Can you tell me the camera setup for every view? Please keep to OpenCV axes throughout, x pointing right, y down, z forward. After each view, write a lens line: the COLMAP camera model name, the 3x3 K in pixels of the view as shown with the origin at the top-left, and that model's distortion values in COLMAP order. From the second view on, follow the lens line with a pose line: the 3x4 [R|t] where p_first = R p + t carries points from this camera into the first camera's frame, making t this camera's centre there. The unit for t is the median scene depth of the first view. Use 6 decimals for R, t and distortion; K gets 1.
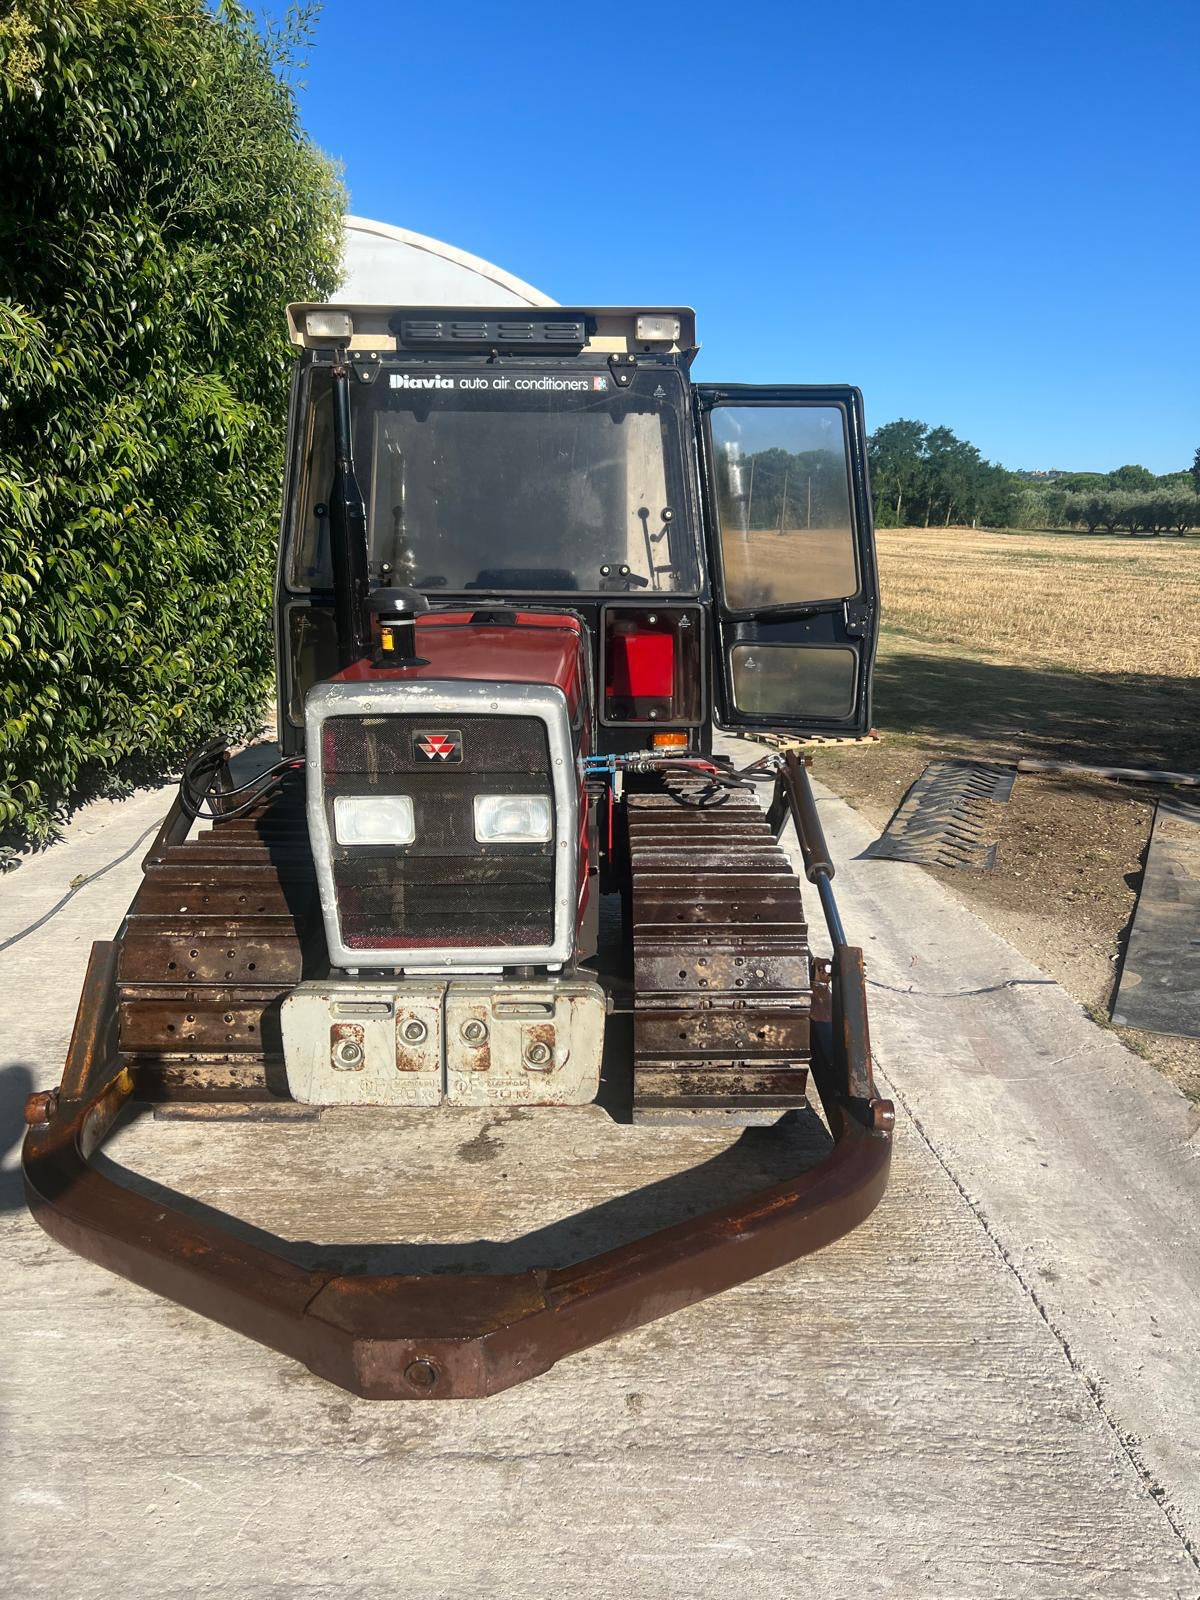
lens RADIAL K [[1189.8, 0, 641.2], [0, 1189.8, 833.6], [0, 0, 1]] dist [0.022517, -0.003001]
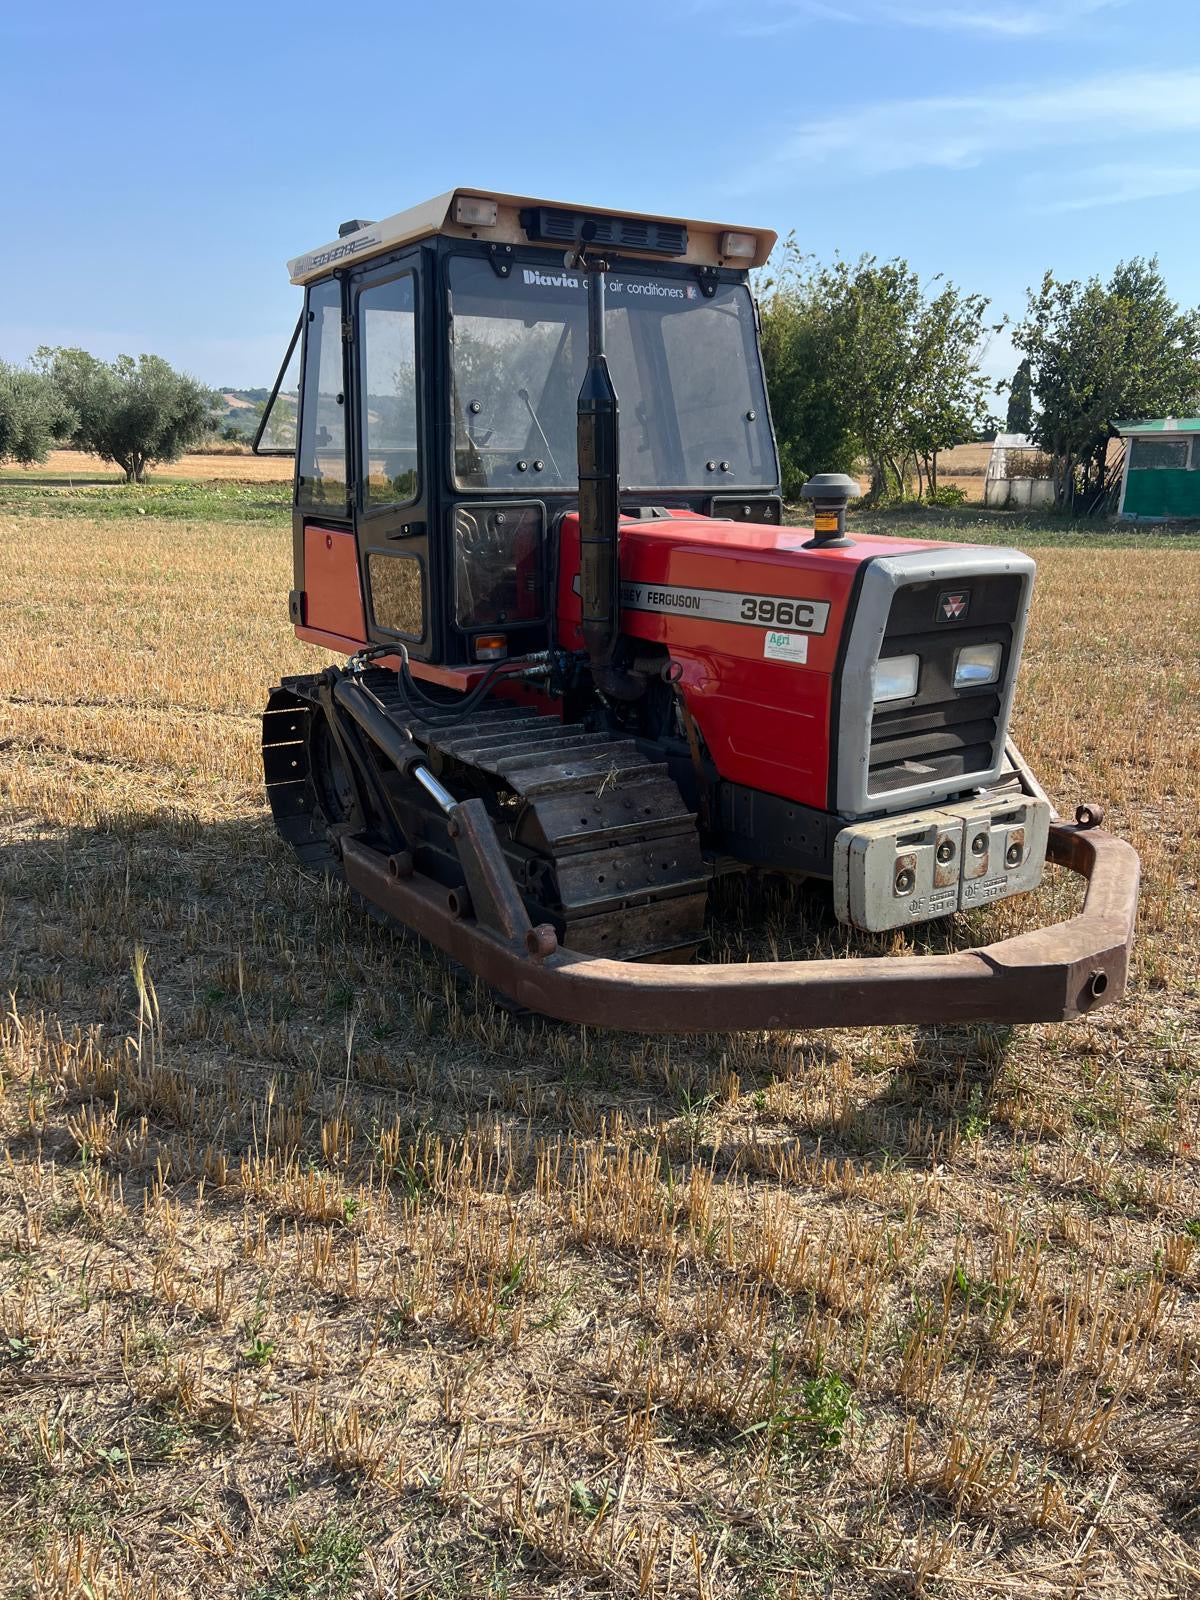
lens RADIAL K [[1161.0, 0, 600.0], [0, 1161.0, 800.0], [0, 0, 1]] dist [0.029004, -0.000116]
pose [[0.860356, -0.146558, 0.488168, -1.022331], [0.125576, 0.989195, 0.075659, -0.014379], [-0.493982, -0.003791, 0.869464, 0.166385]]
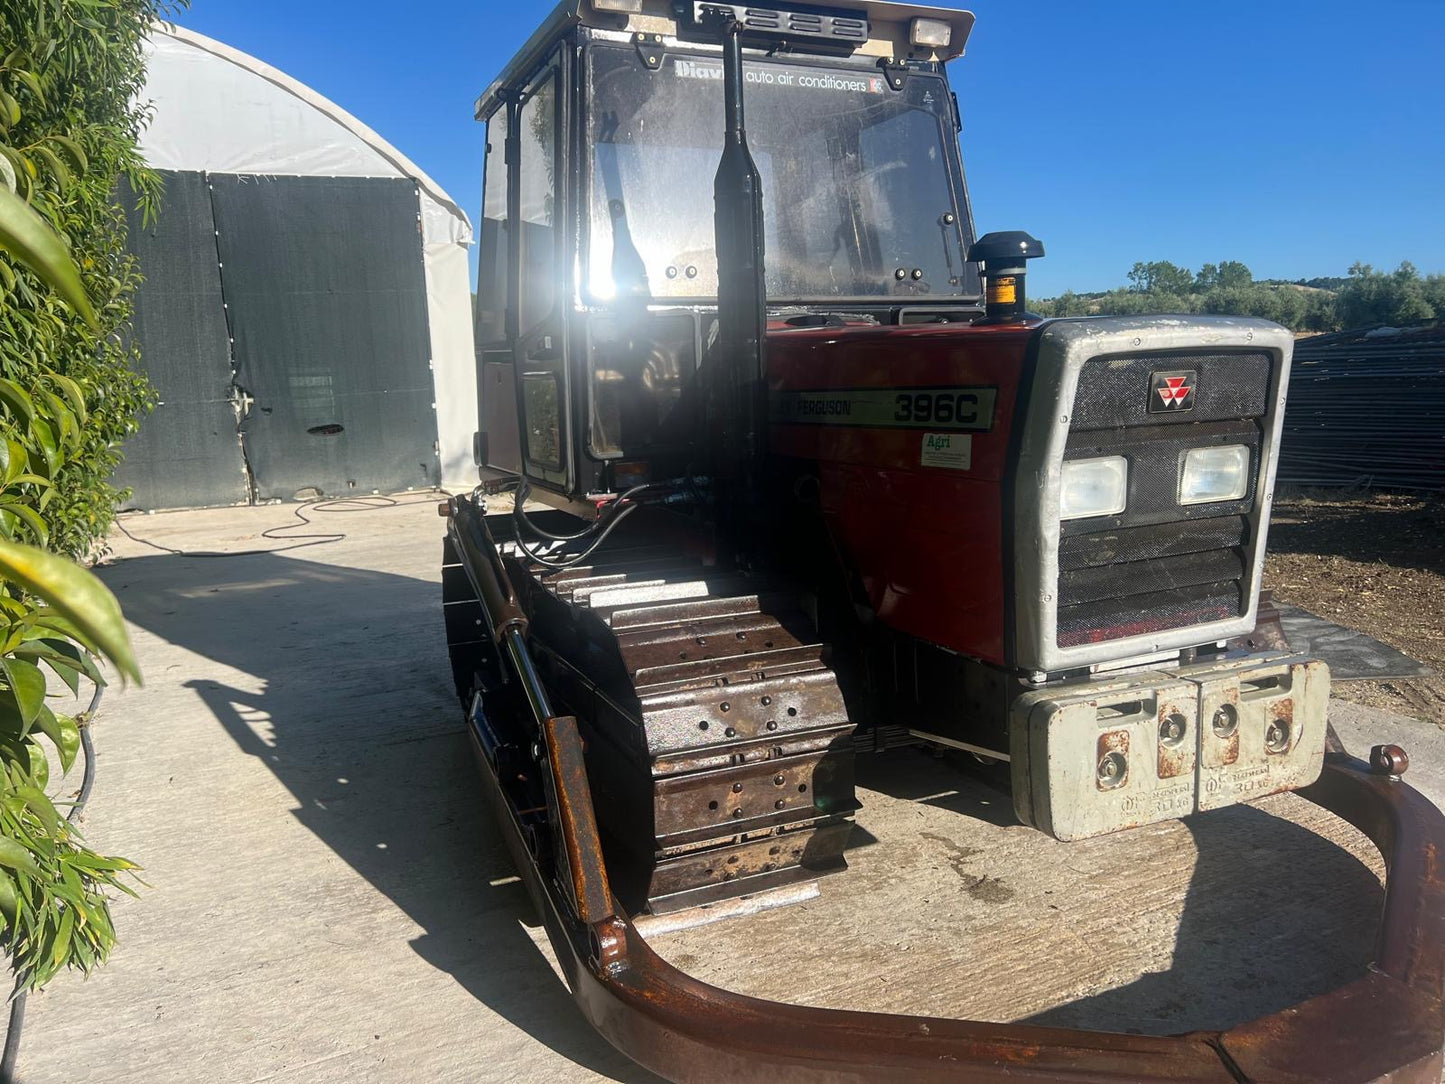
lens RADIAL K [[1067.5, 0, 726.2], [0, 1067.5, 557.2], [0, 0, 1]] dist [0.001273, -0.001915]
pose [[0.926808, -0.097311, 0.362709, -0.736120], [0.120823, 0.991757, -0.042653, 0.038464], [-0.355569, 0.083355, 0.930926, 0.391117]]
